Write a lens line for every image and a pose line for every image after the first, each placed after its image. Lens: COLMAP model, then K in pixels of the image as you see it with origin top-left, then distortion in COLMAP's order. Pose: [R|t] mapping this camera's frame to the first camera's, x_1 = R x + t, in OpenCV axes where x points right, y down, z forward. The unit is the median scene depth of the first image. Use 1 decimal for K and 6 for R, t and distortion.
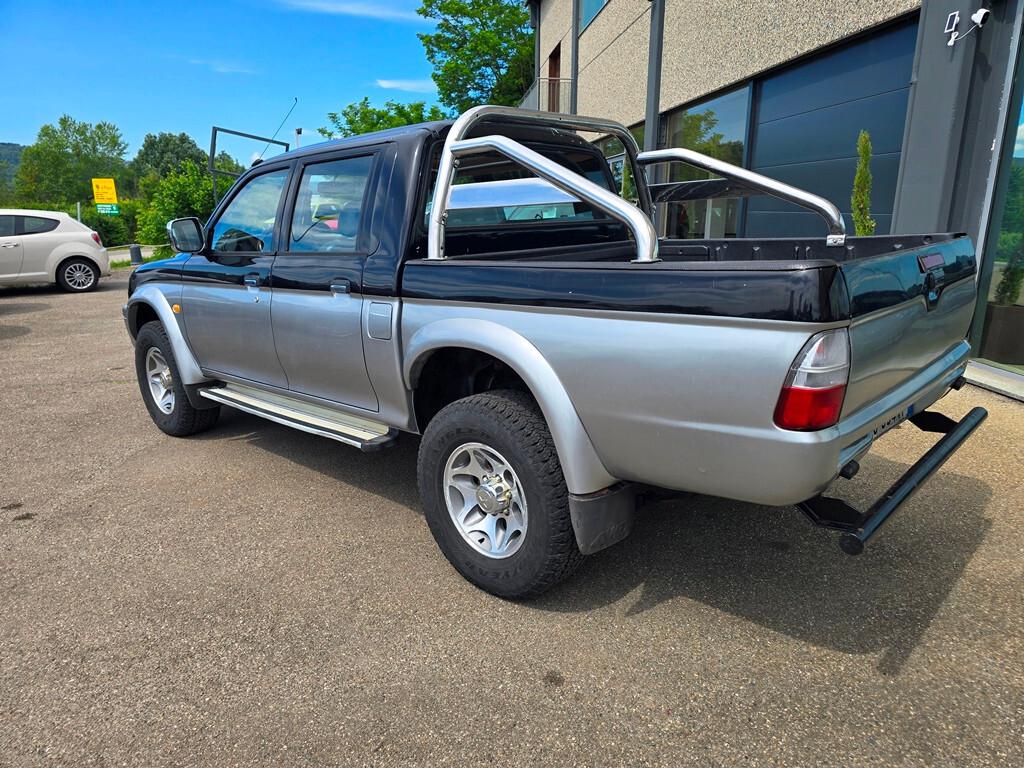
lens RADIAL K [[692.1, 0, 515.3], [0, 692.1, 388.4], [0, 0, 1]] dist [0.037566, -0.031345]
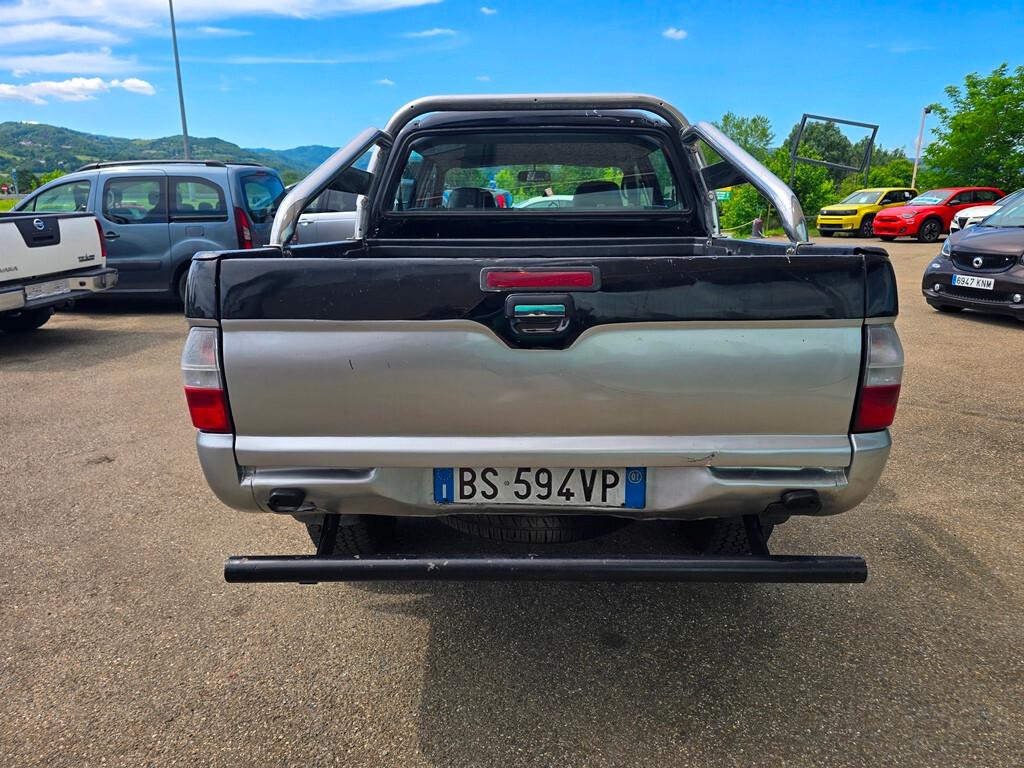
lens RADIAL K [[690.9, 0, 518.0], [0, 690.9, 380.8], [0, 0, 1]] dist [0.031955, -0.028014]
pose [[0.668332, 0.200741, -0.716265, 0.771665], [-0.194933, 0.976512, 0.091790, -0.098622], [0.717867, 0.078277, 0.691765, 0.363292]]
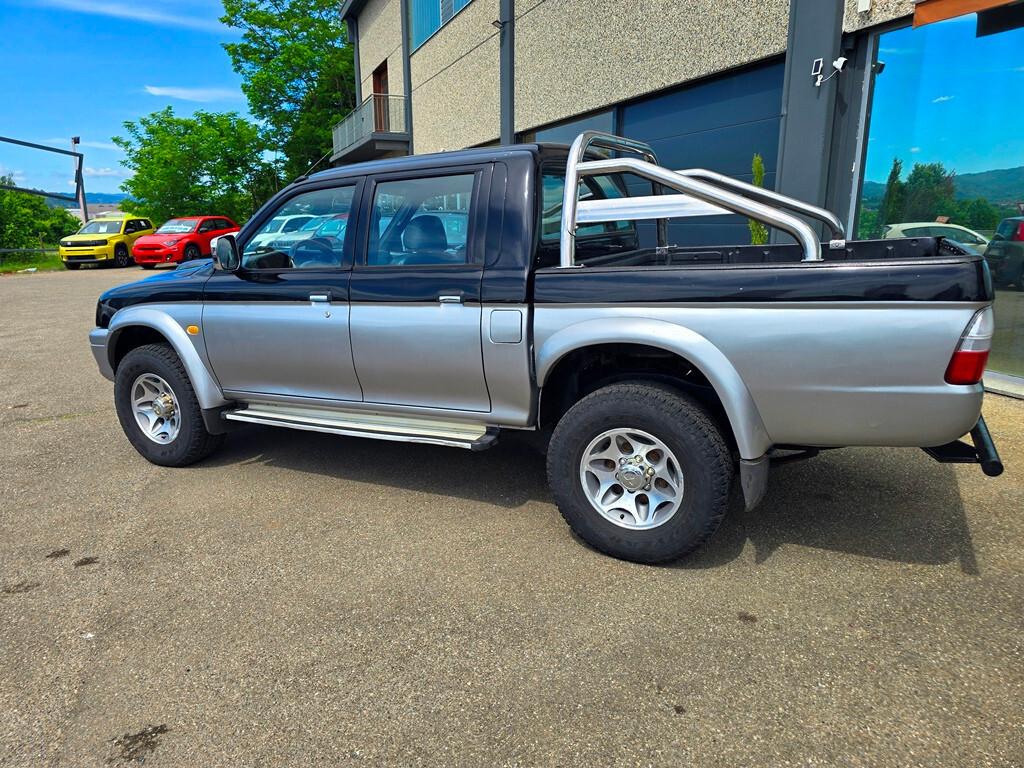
lens RADIAL K [[692.2, 0, 503.3], [0, 692.2, 380.6], [0, 0, 1]] dist [0.042118, -0.038960]
pose [[0.965350, -0.068104, 0.251915, -0.432102], [0.075537, 0.996944, -0.019942, 0.007485], [-0.249787, 0.038280, 0.967544, -0.036679]]
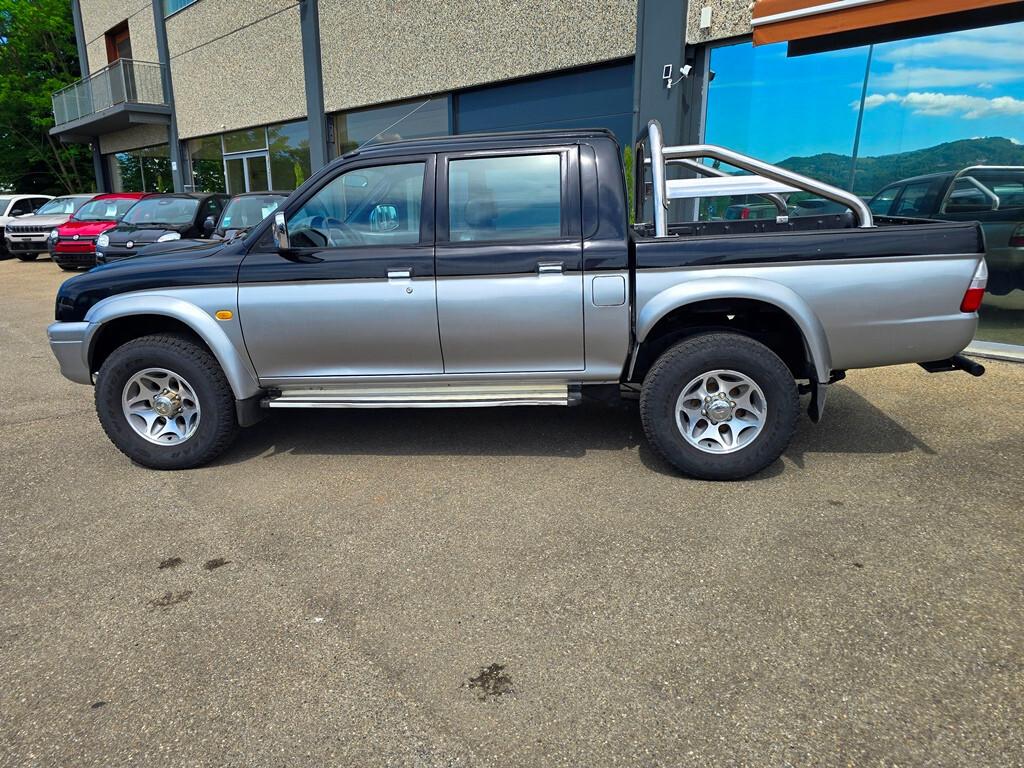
lens RADIAL K [[696.1, 0, 506.8], [0, 696.1, 381.3], [0, 0, 1]] dist [0.037776, -0.034145]
pose [[0.803768, -0.151014, 0.575457, -0.972338], [0.156158, 0.986886, 0.040869, -0.016718], [-0.574083, 0.057013, 0.816810, 0.097701]]
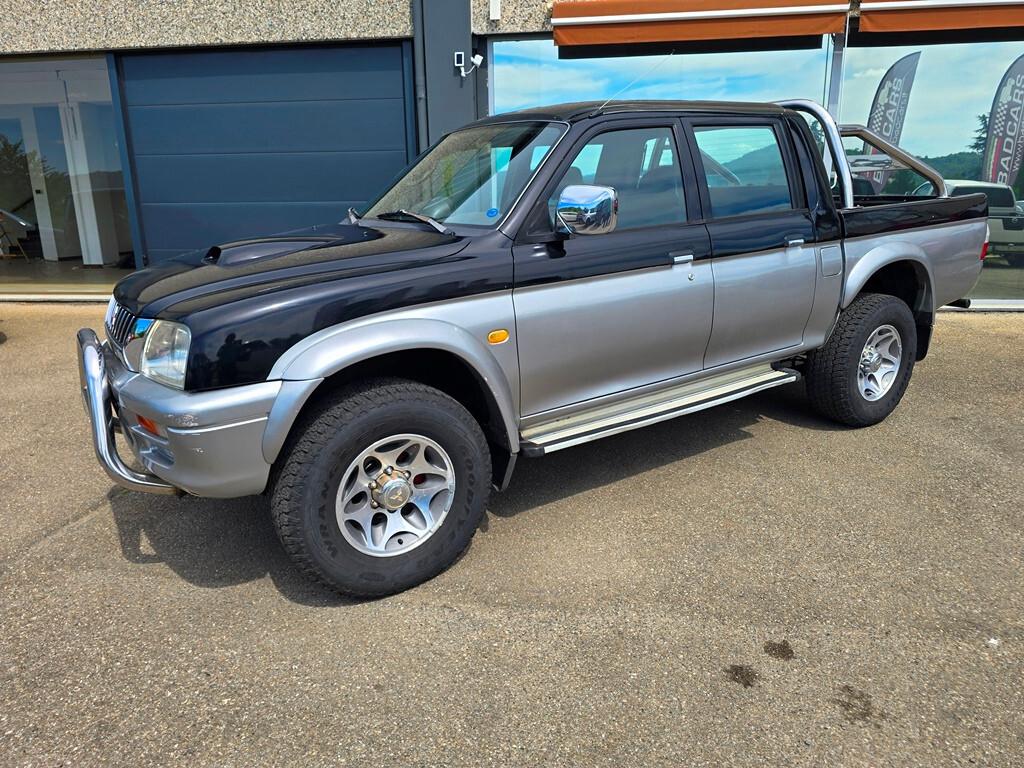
lens RADIAL K [[703.5, 0, 512.1], [0, 703.5, 383.1], [0, 0, 1]] dist [0.029015, -0.028022]
pose [[0.230683, -0.244259, 0.941872, -1.443735], [0.261351, 0.947963, 0.181829, -0.247481], [-0.937273, 0.204214, 0.282516, 1.110584]]
